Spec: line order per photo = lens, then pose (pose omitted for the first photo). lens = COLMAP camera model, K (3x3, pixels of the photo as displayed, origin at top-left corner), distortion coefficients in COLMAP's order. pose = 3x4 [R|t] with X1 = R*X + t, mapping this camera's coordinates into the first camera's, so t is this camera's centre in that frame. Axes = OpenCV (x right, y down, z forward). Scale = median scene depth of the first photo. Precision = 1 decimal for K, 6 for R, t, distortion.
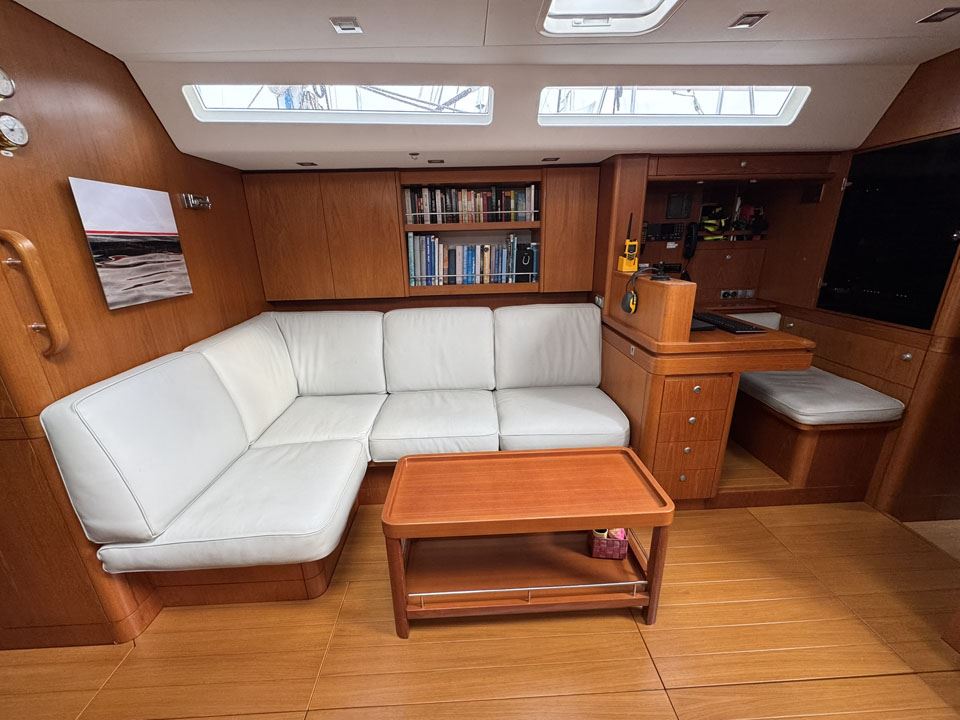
lens RADIAL K [[380.1, 0, 480.0], [0, 380.1, 360.0], [0, 0, 1]] dist [-0.001259, -0.000470]
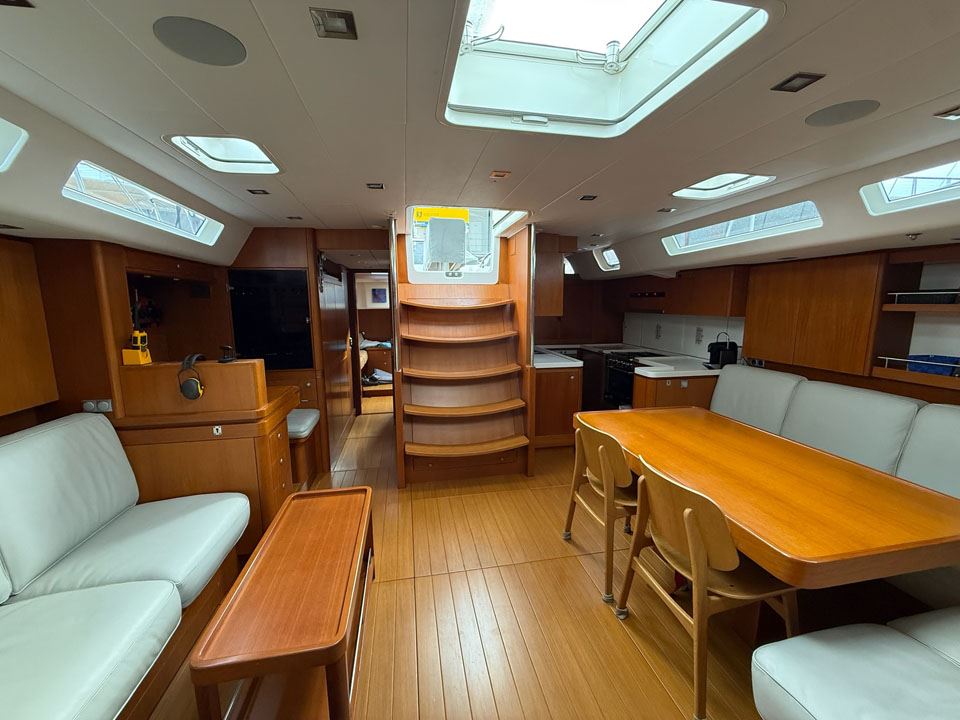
lens RADIAL K [[381.1, 0, 480.0], [0, 381.1, 360.0], [0, 0, 1]] dist [-0.000469, -0.000276]
pose [[-0.147287, -0.121679, 0.981581, -0.763393], [0.315527, 0.934773, 0.163222, -0.160965], [-0.937416, 0.333755, -0.099287, 0.385009]]
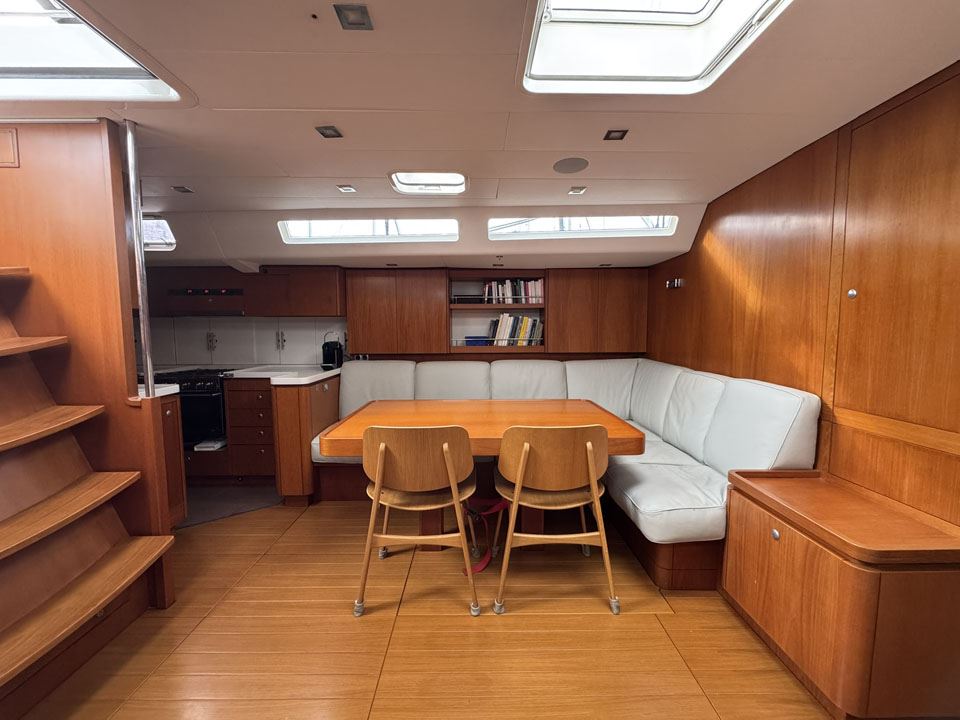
lens RADIAL K [[380.1, 0, 480.0], [0, 380.1, 360.0], [0, 0, 1]] dist [-0.001259, -0.000470]
pose [[-0.998773, 0.023902, 0.043361, 0.130912], [0.038943, 0.920052, 0.389855, -0.181247], [-0.030577, 0.391066, -0.919855, 0.804456]]
